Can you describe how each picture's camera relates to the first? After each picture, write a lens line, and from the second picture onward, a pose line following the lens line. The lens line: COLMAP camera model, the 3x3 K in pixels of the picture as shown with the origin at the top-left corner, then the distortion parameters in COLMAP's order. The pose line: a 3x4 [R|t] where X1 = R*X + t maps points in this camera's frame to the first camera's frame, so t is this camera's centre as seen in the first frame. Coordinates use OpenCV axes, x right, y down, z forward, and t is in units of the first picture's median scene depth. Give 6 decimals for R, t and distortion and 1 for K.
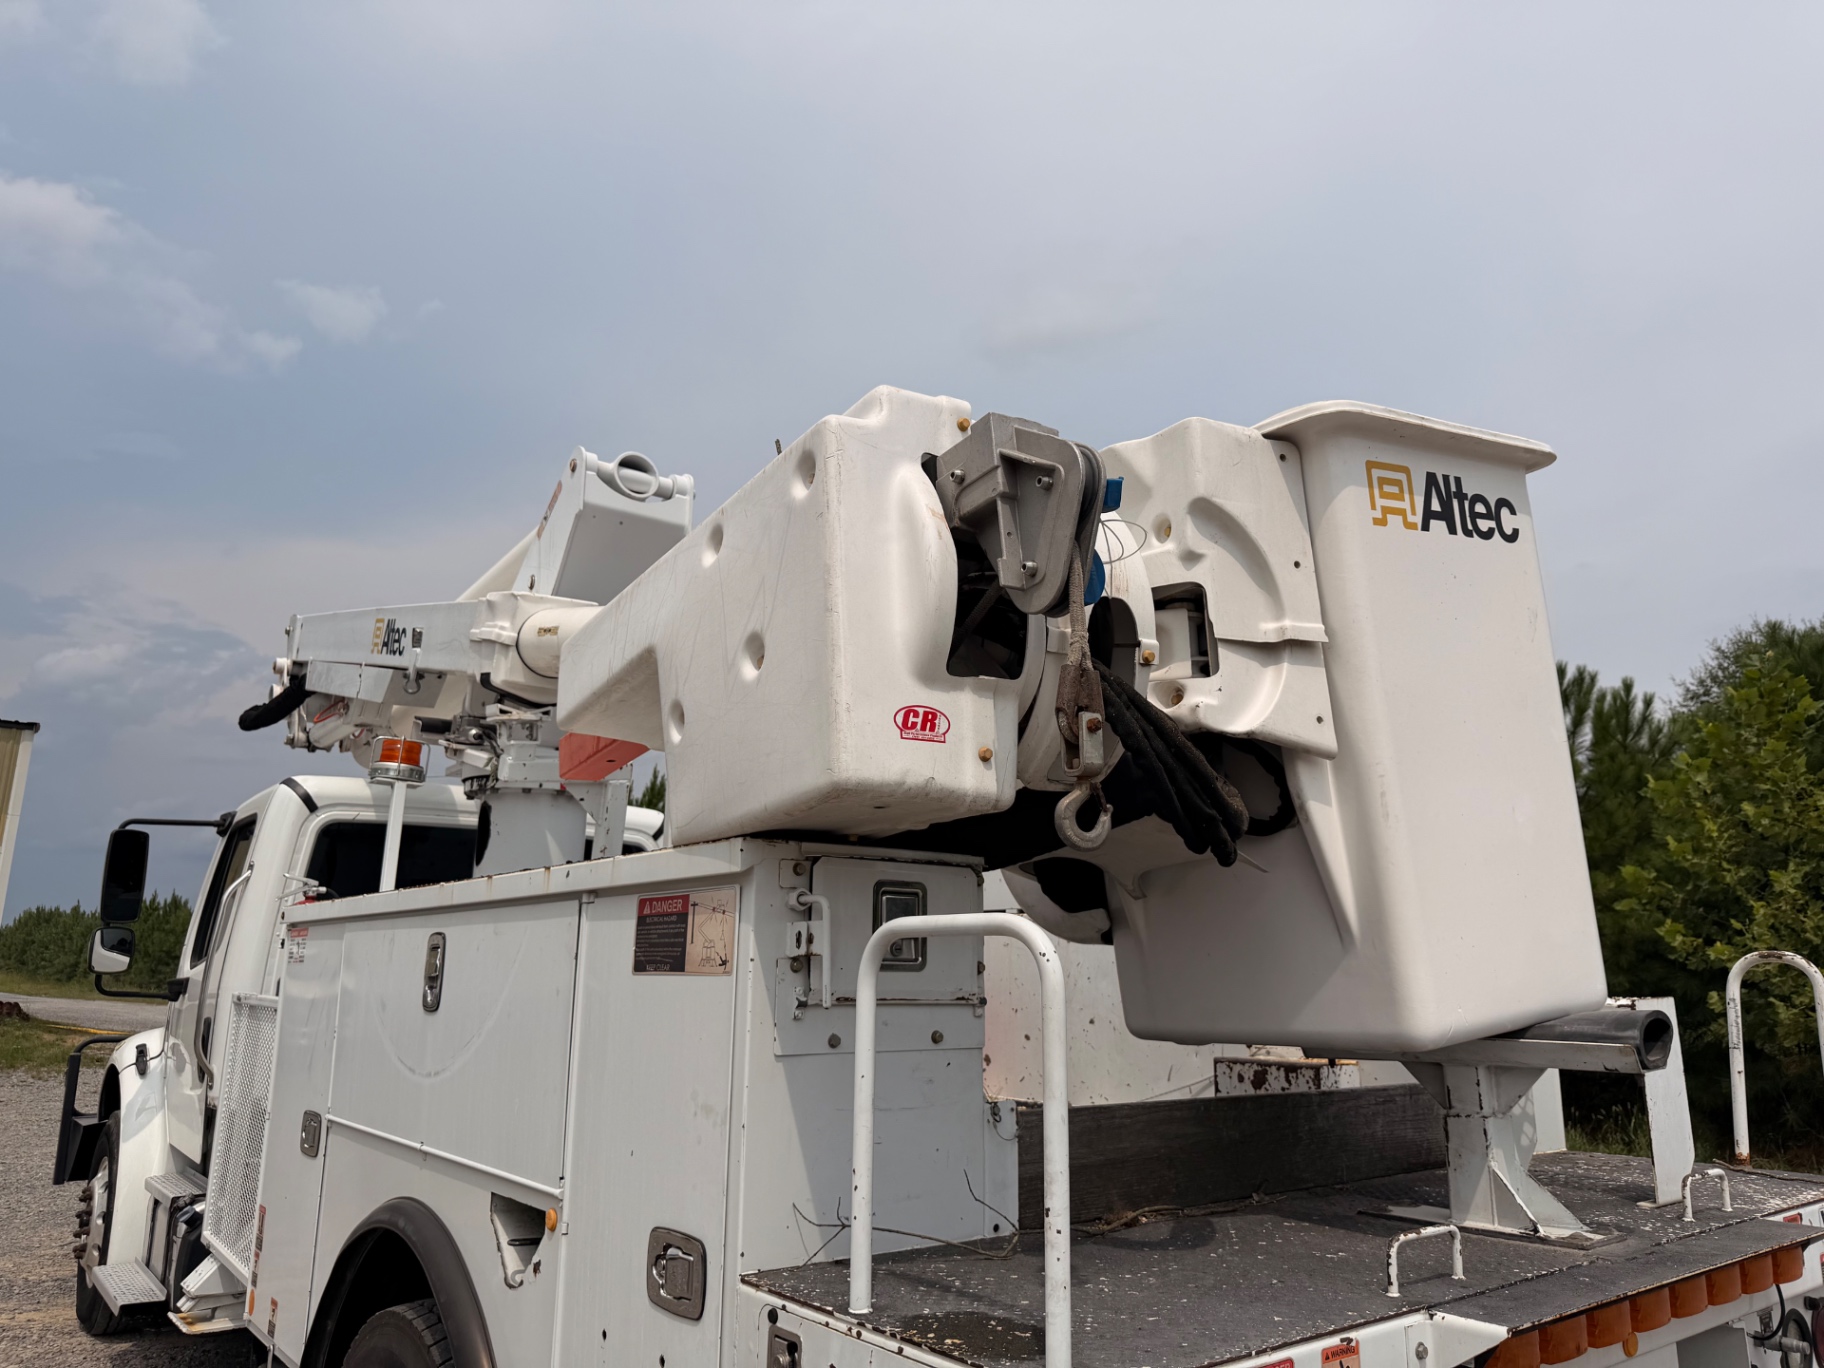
lens RADIAL K [[1281.5, 0, 911.0], [0, 1281.5, 691.6], [0, 0, 1]] dist [0.097970, -0.139240]
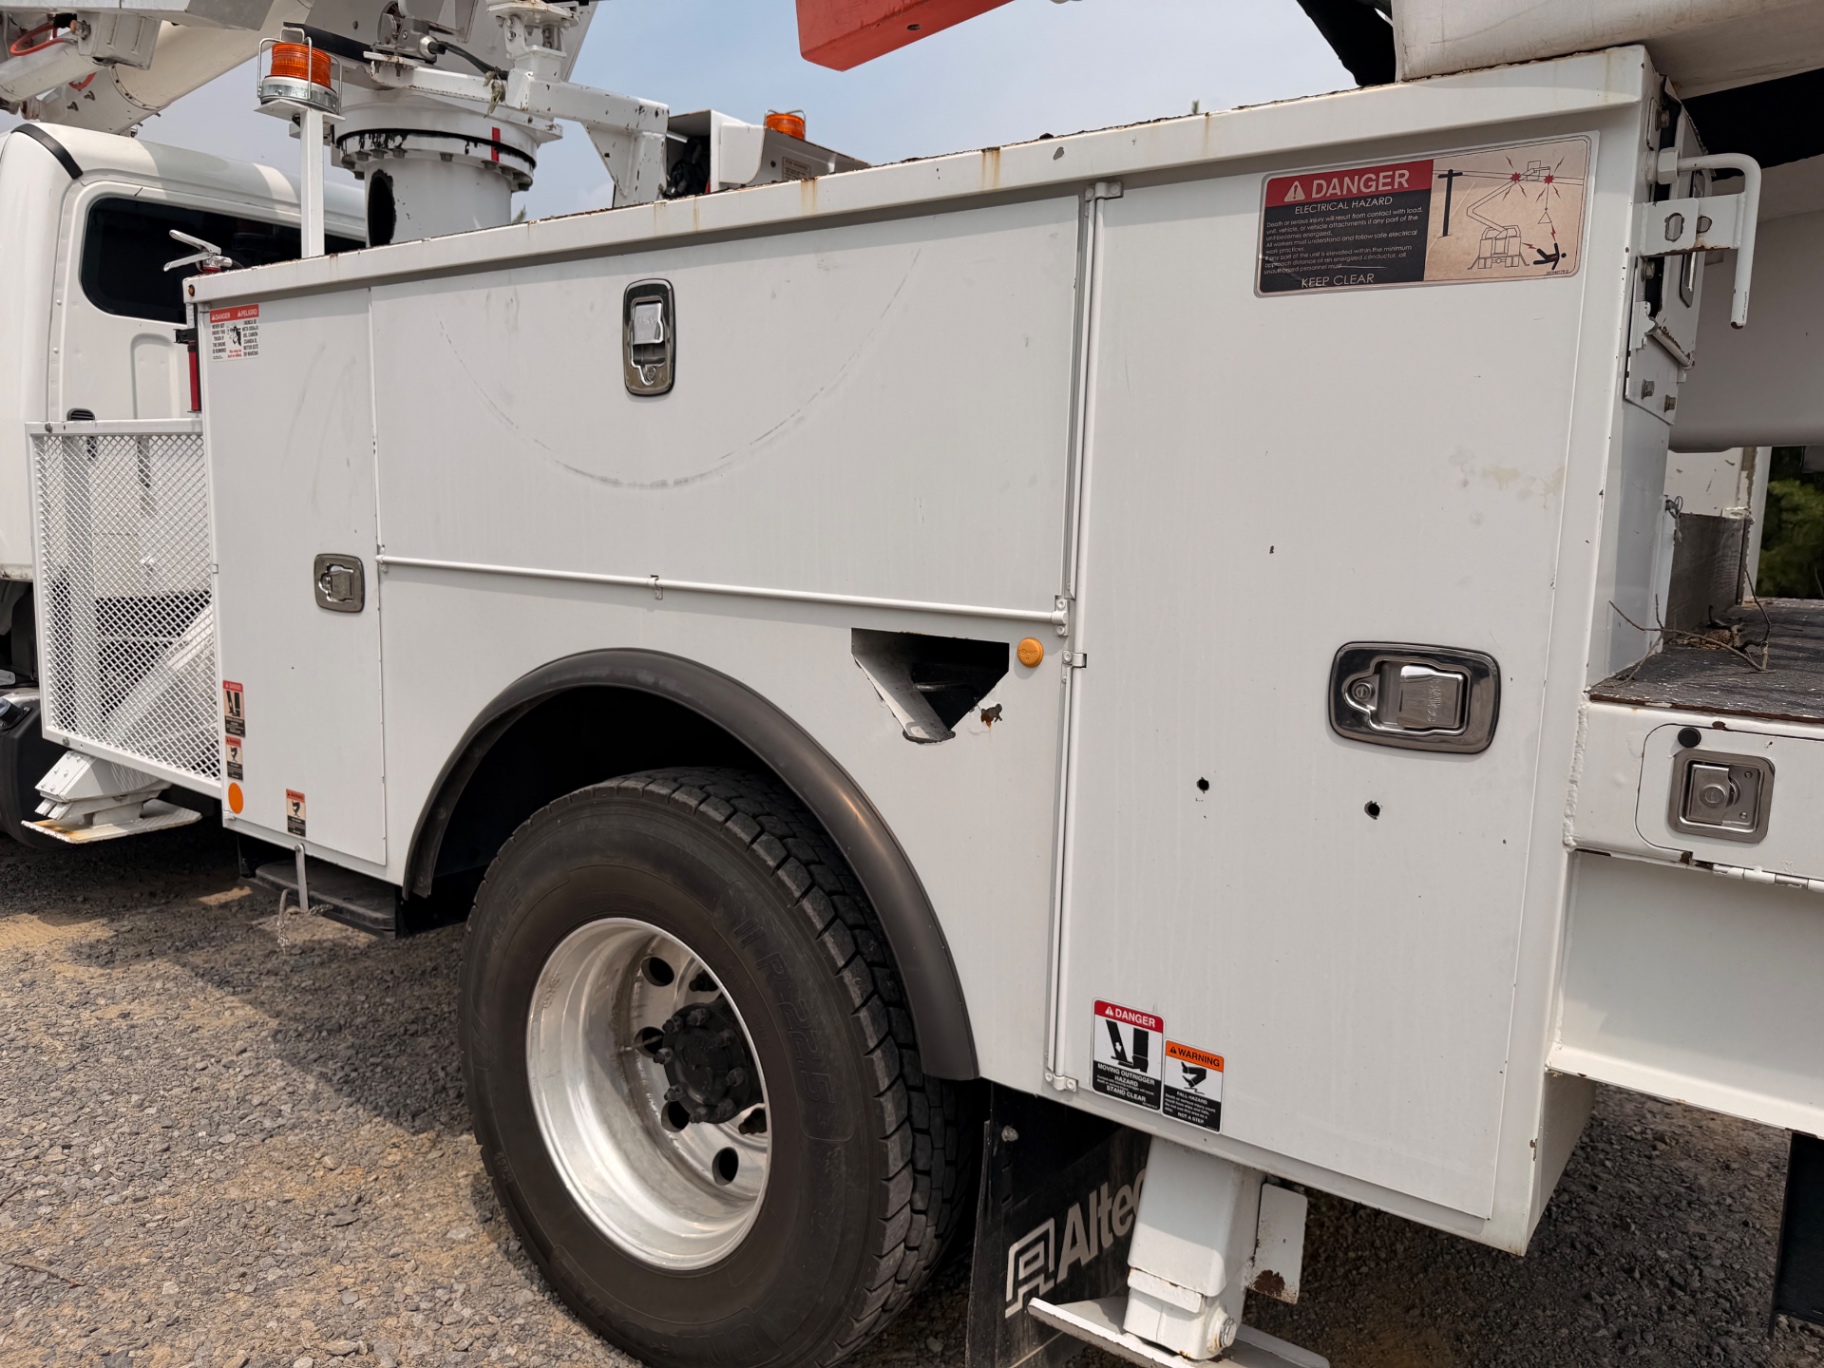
lens RADIAL K [[1295.8, 0, 915.4], [0, 1295.8, 706.0], [0, 0, 1]] dist [-0.007377, -0.005019]
pose [[0.960487, -0.024530, 0.277243, -0.548082], [-0.078801, 0.931384, 0.355406, 0.184474], [-0.266938, -0.363210, 0.892649, 0.365614]]
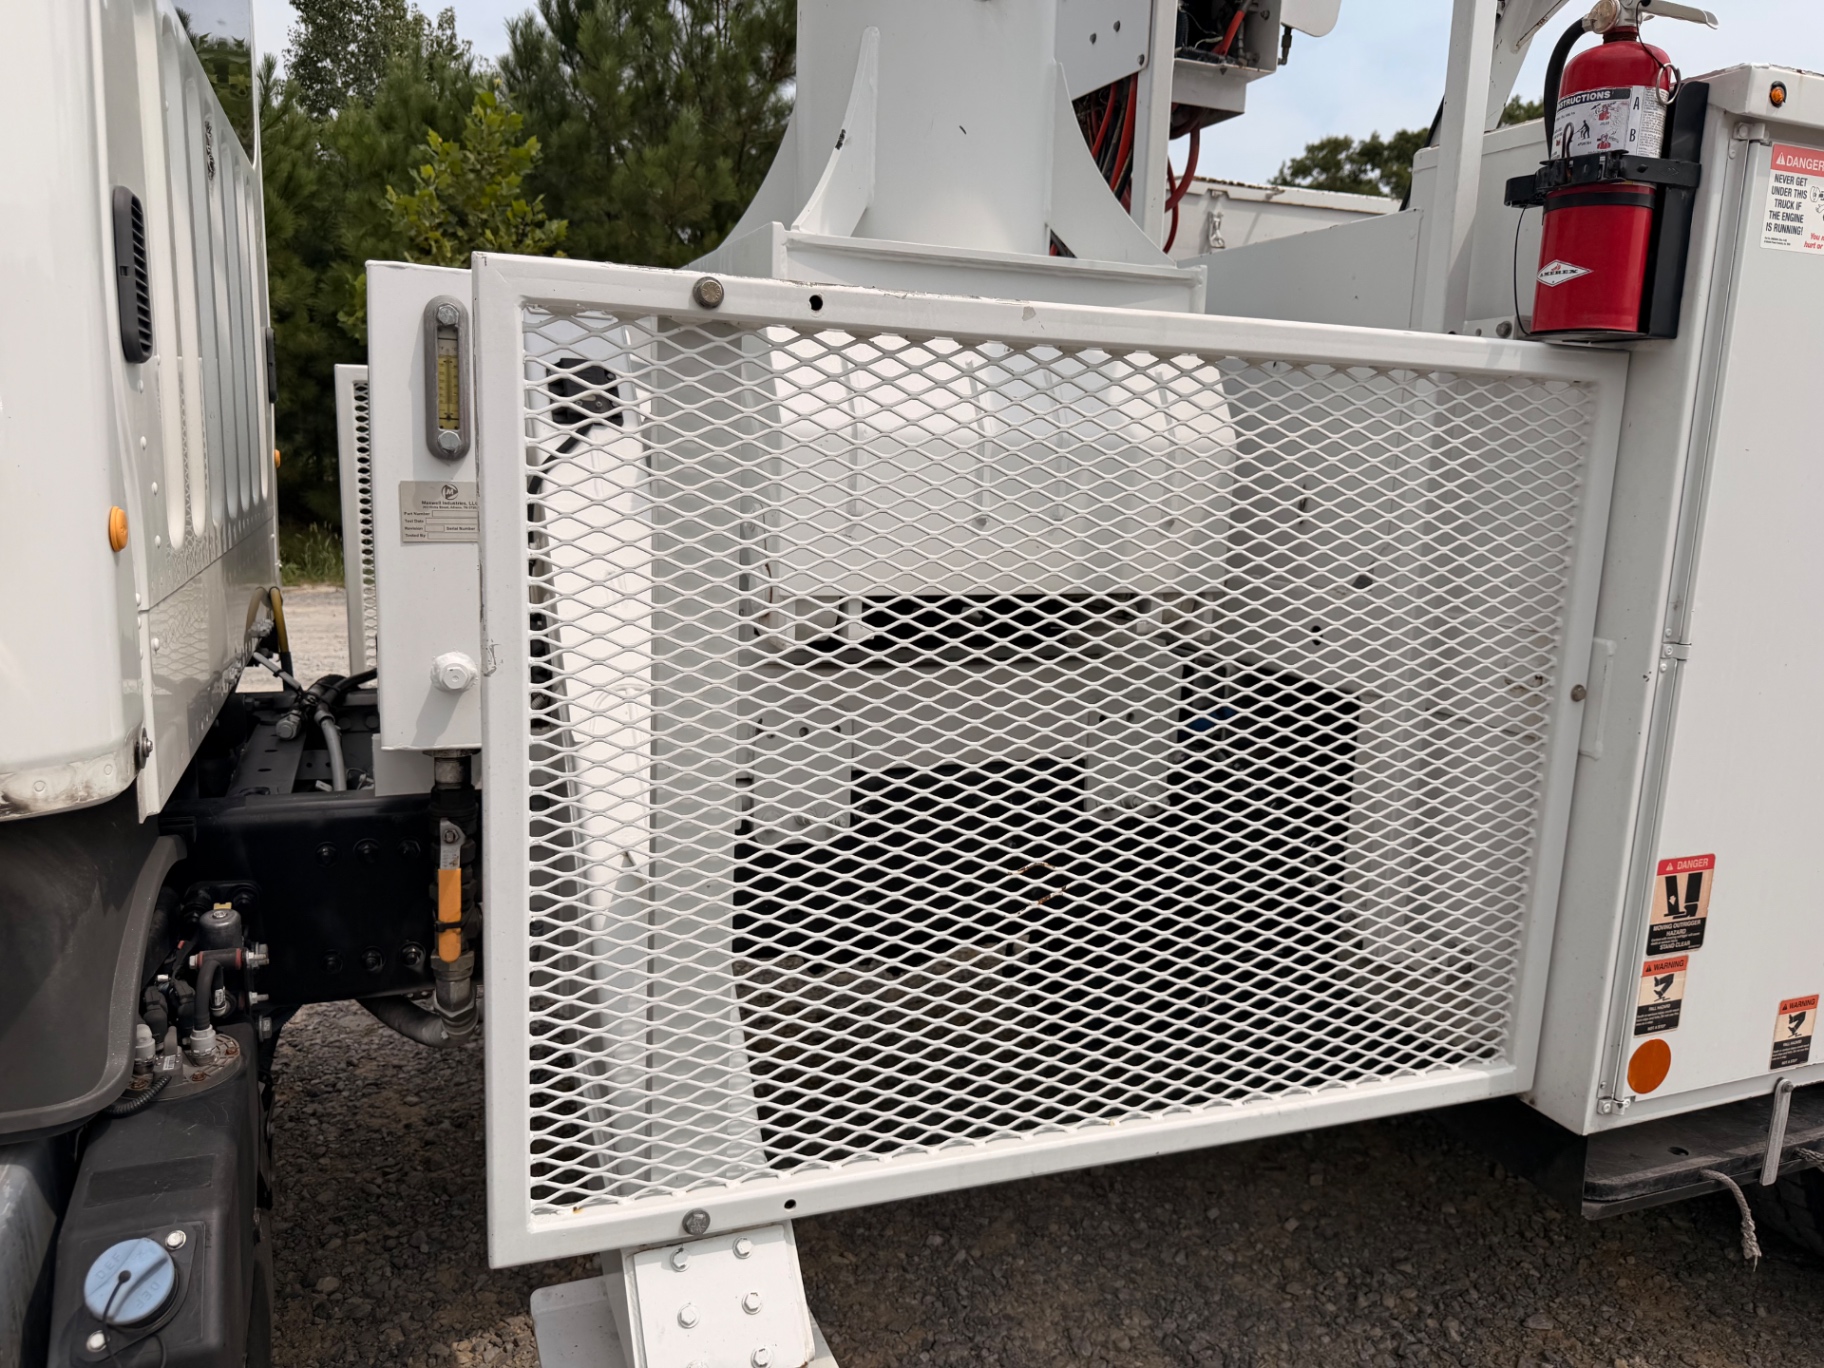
lens RADIAL K [[1330.5, 0, 912.0], [0, 1330.5, 684.0], [0, 0, 1]] dist [-0.000232, -0.000066]
pose [[0.280192, -0.178673, 0.943169, -1.597131], [-0.239269, 0.938516, 0.248872, 0.504195], [-0.929647, -0.295403, 0.220214, 1.936487]]
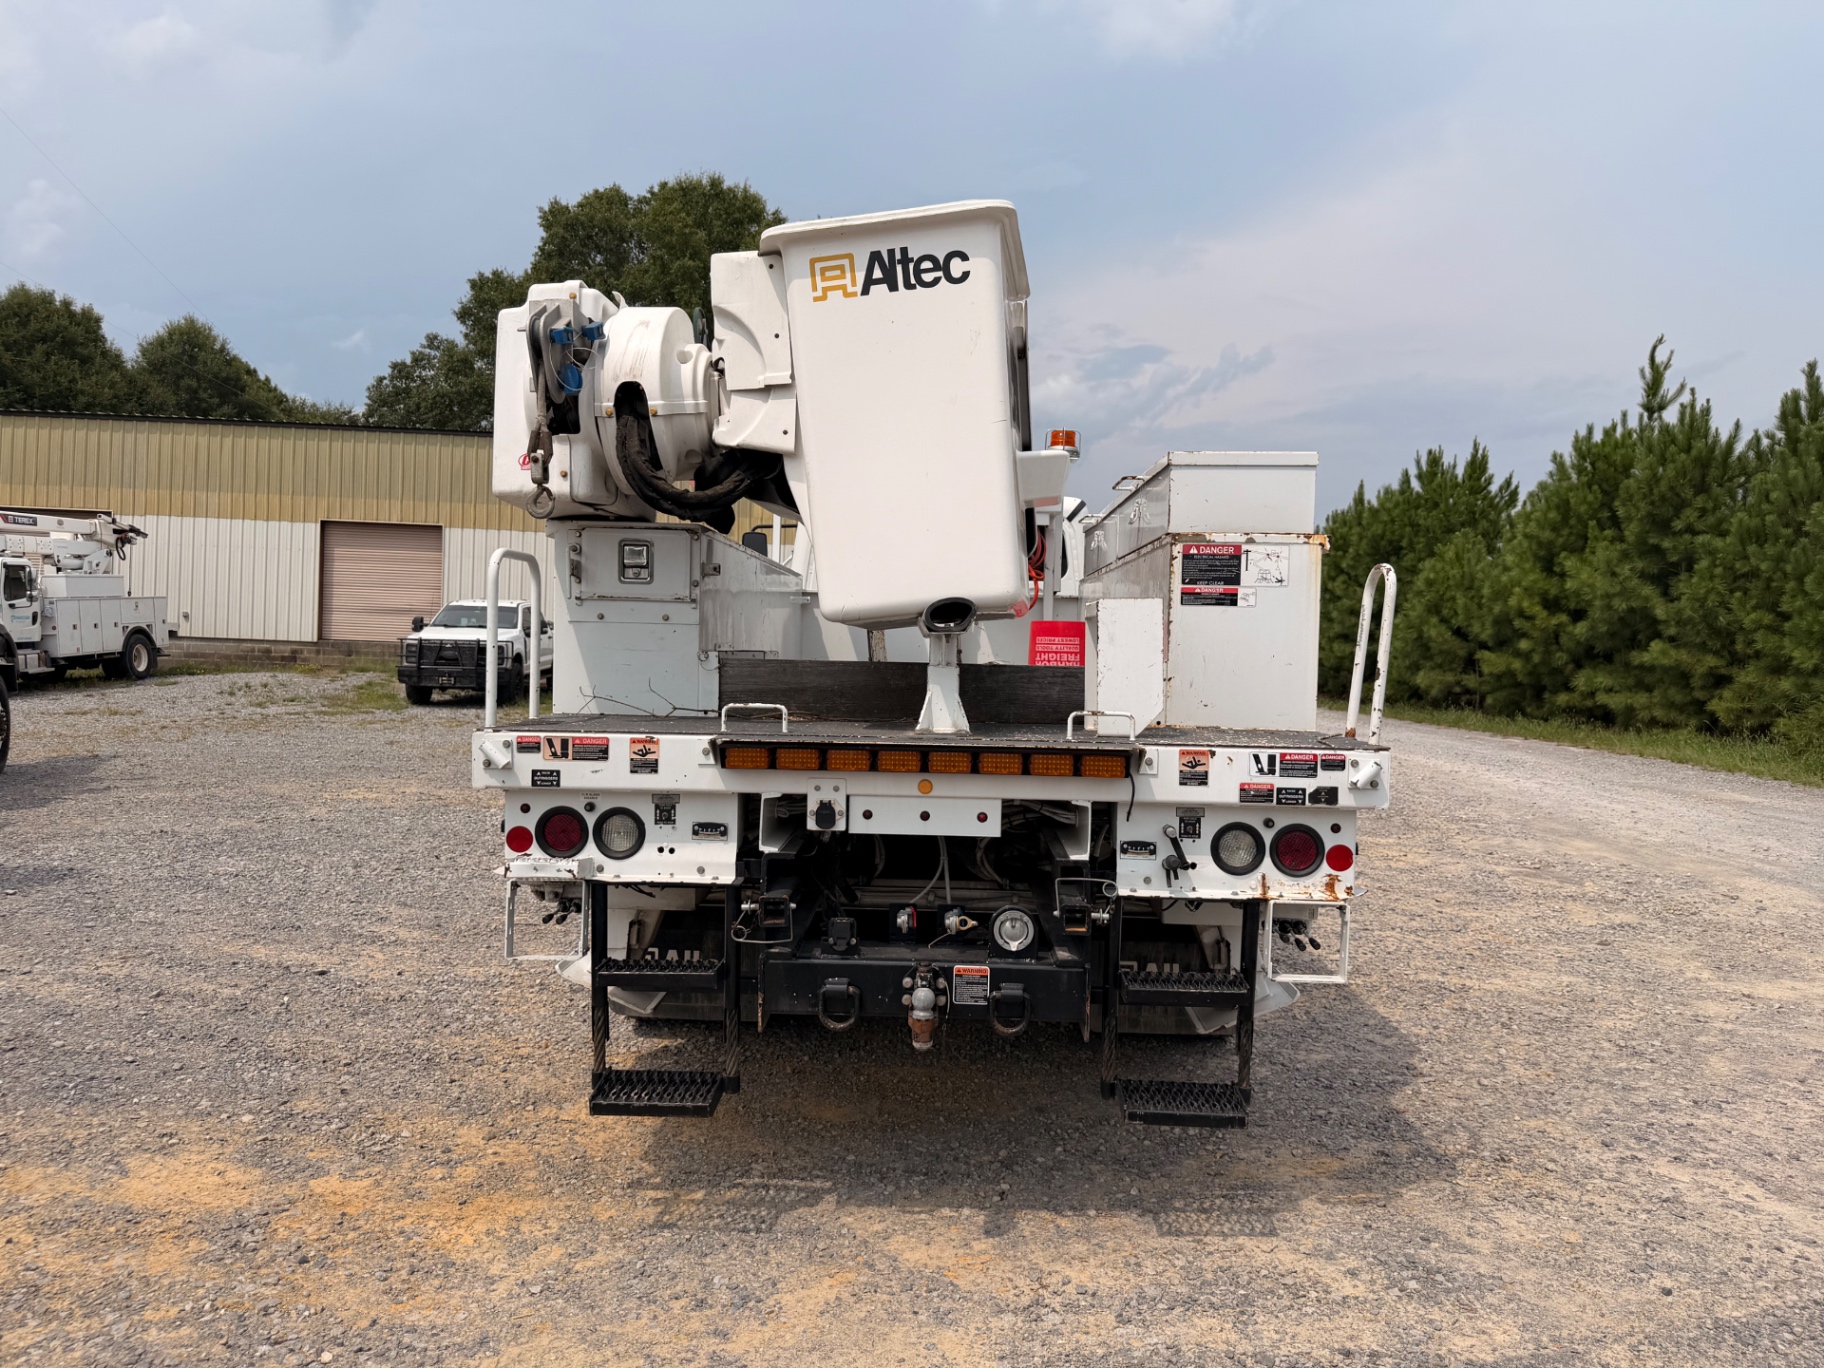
lens RADIAL K [[1272.4, 0, 907.0], [0, 1272.4, 688.5], [0, 0, 1]] dist [0.119166, -0.197974]
pose [[0.764830, 0.029479, -0.643557, 1.426865], [0.124038, 0.973524, 0.192005, 0.044134], [0.632179, -0.226677, 0.740924, -0.202987]]
